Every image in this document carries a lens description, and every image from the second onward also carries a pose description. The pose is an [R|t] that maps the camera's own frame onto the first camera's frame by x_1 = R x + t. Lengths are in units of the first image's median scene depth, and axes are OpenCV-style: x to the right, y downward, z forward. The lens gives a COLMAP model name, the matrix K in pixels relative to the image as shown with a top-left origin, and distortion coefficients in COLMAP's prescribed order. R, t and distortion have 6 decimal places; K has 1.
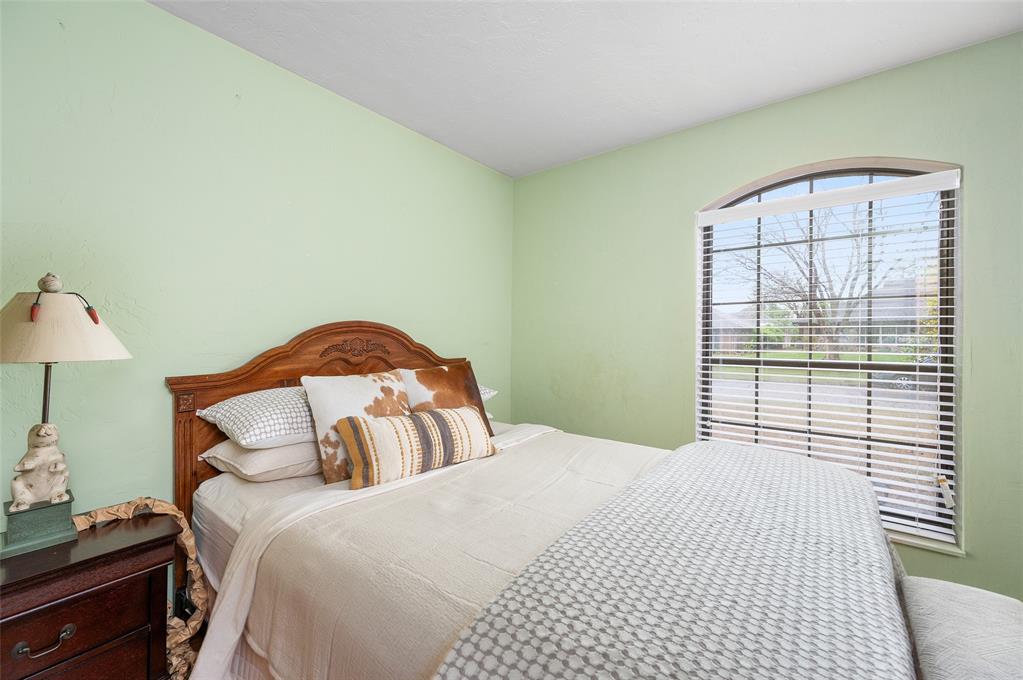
lens RADIAL K [[402.8, 0, 505.0], [0, 402.8, 333.4], [0, 0, 1]] dist [0.008056, 0.000096]
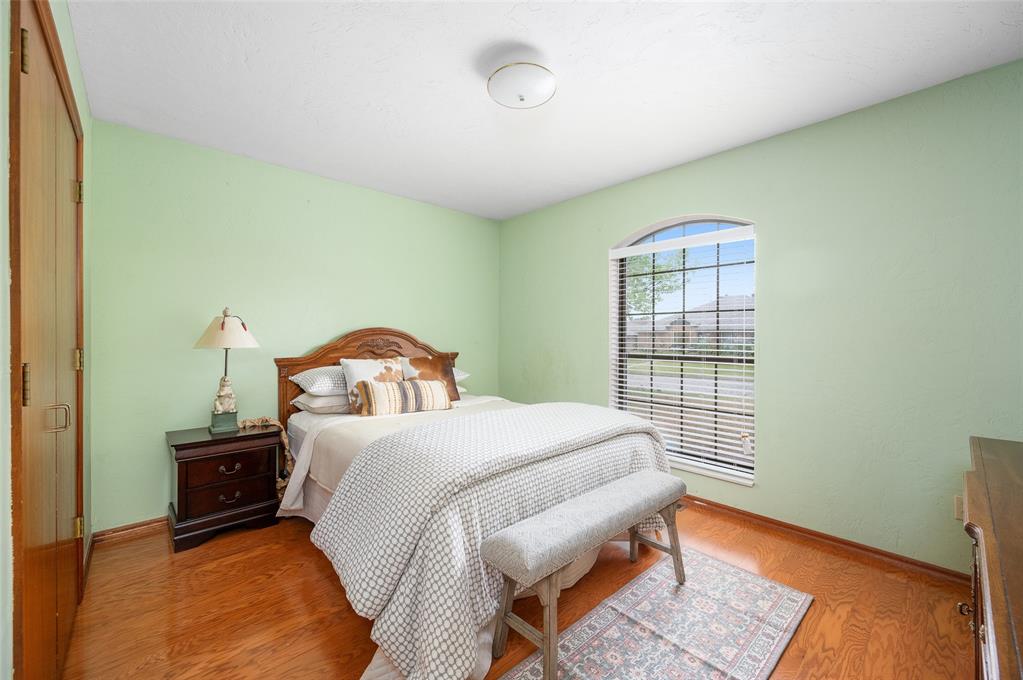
lens RADIAL K [[402.8, 0, 510.5], [0, 402.8, 339.6], [0, 0, 1]] dist [0.008056, 0.000096]
pose [[0.987201, 0.005361, -0.159392, 0.537732], [-0.002984, 0.999881, 0.015145, -0.010641], [0.159454, -0.014476, 0.987099, -0.667231]]
